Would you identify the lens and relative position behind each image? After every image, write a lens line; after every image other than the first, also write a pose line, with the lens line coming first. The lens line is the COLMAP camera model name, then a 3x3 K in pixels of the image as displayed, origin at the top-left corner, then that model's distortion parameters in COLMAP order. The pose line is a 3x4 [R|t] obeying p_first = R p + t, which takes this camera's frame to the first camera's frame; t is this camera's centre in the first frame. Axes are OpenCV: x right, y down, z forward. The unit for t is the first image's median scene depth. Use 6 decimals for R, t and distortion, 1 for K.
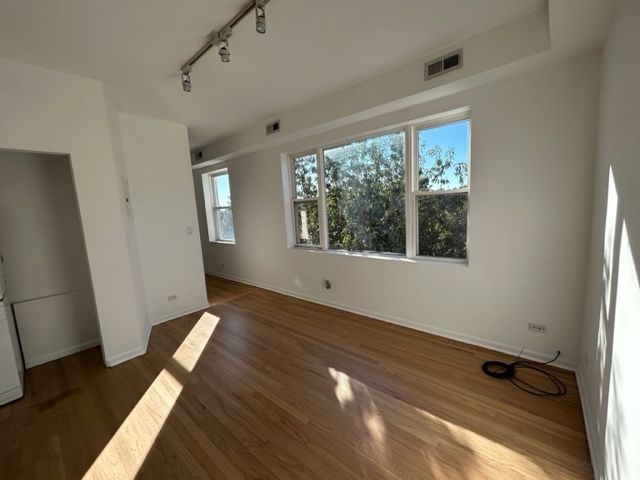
lens RADIAL K [[259.3, 0, 319.4], [0, 259.3, 239.8], [0, 0, 1]] dist [0.000881, -0.000090]
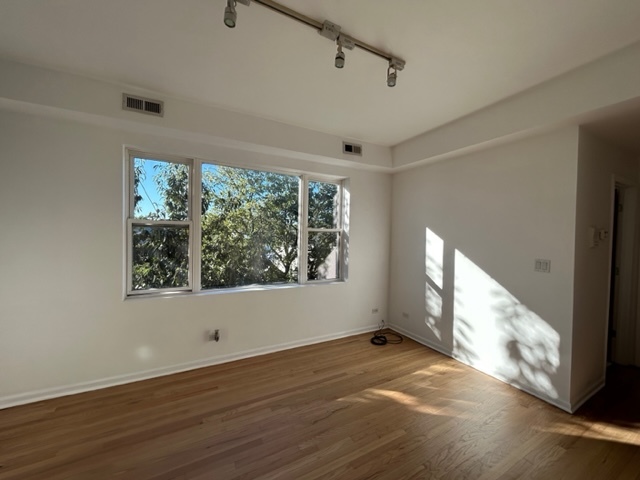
lens RADIAL K [[259.3, 0, 321.2], [0, 259.3, 239.3], [0, 0, 1]] dist [0.000881, -0.000090]
pose [[0.356684, 0.038087, 0.933448, -0.859890], [0.082668, 0.993962, -0.072144, -0.043774], [-0.930560, 0.102899, 0.351382, 0.595756]]
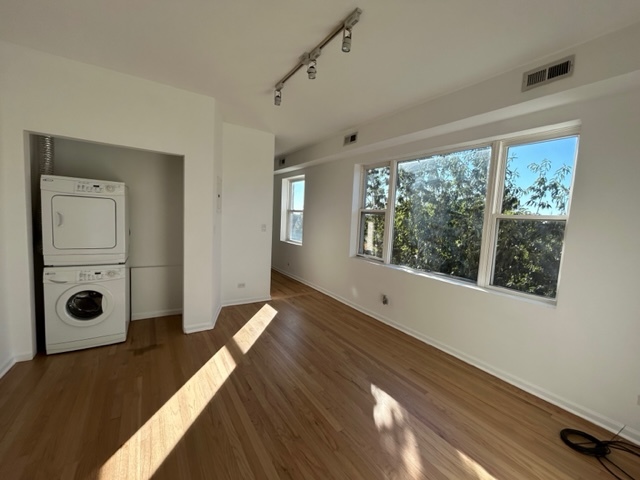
lens RADIAL K [[259.3, 0, 319.3], [0, 259.3, 239.8], [0, 0, 1]] dist [0.000881, -0.000090]
pose [[0.957667, 0.127036, -0.258334, 0.029689], [-0.136418, 0.990476, -0.018649, 0.004279], [0.253505, 0.053101, 0.965876, -0.014524]]
